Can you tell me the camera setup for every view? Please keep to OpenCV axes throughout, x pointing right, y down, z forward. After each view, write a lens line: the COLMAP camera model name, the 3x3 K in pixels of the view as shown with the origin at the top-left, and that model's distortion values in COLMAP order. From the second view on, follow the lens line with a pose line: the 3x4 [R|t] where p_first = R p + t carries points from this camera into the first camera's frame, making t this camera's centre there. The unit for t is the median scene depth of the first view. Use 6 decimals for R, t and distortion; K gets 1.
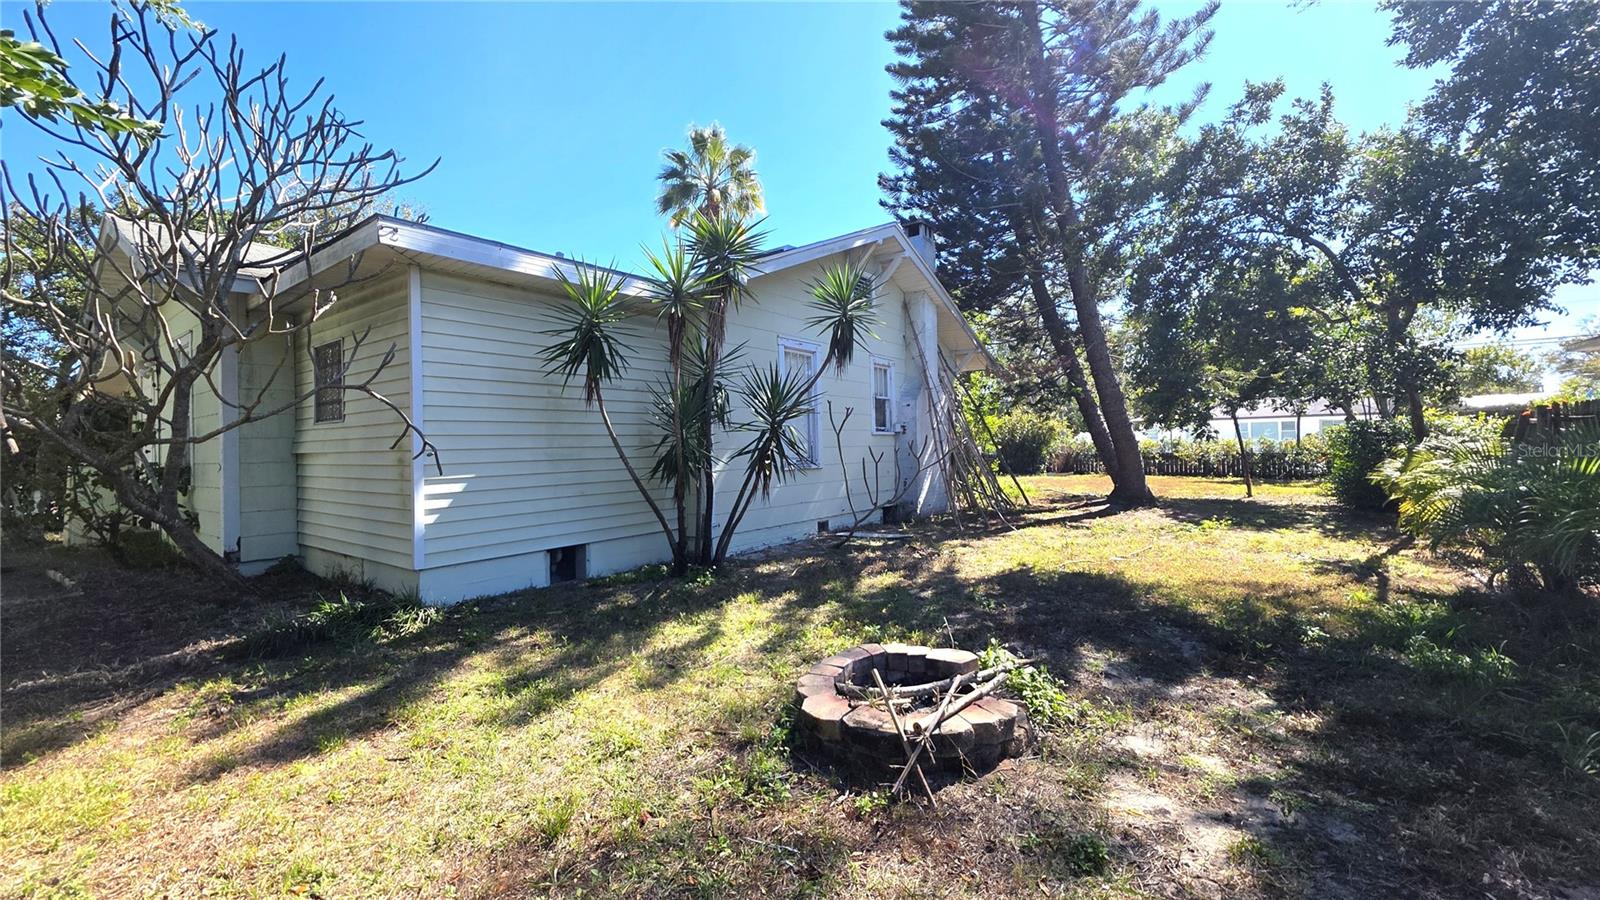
lens RADIAL K [[637.9, 0, 801.7], [0, 637.9, 445.5], [0, 0, 1]] dist [0.007196, -0.001560]
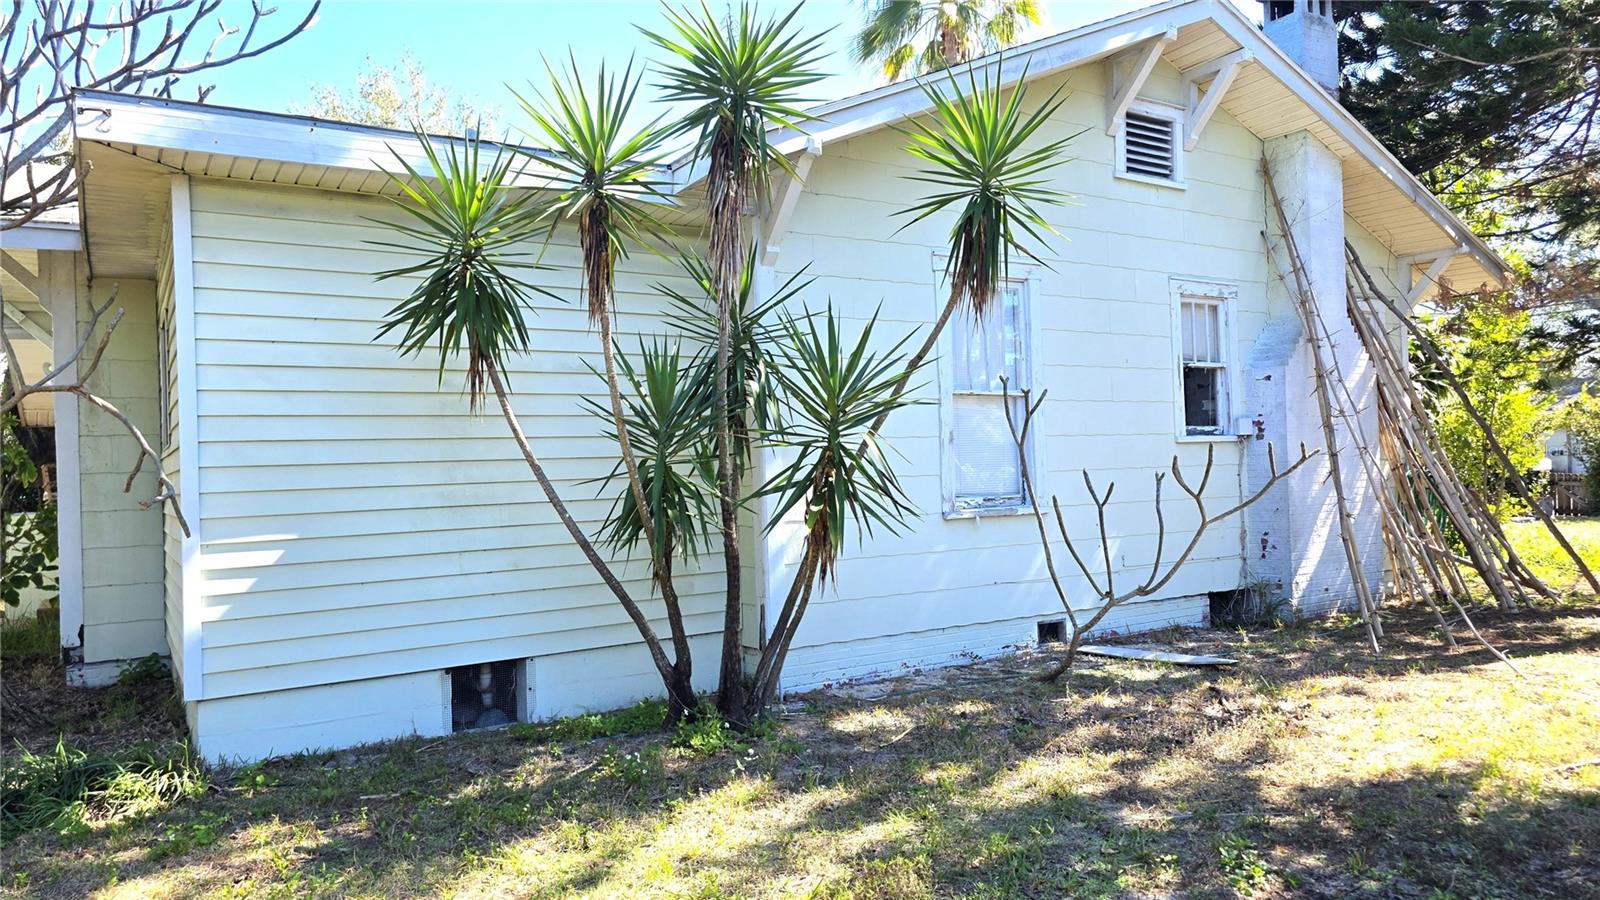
lens RADIAL K [[1082.6, 0, 802.5], [0, 1082.6, 473.4], [0, 0, 1]] dist [0.022206, -0.002643]
pose [[0.937227, -0.015019, -0.348397, 0.208131], [0.017957, 0.999825, 0.005204, -0.004976], [0.348258, -0.011133, 0.937333, 0.213203]]
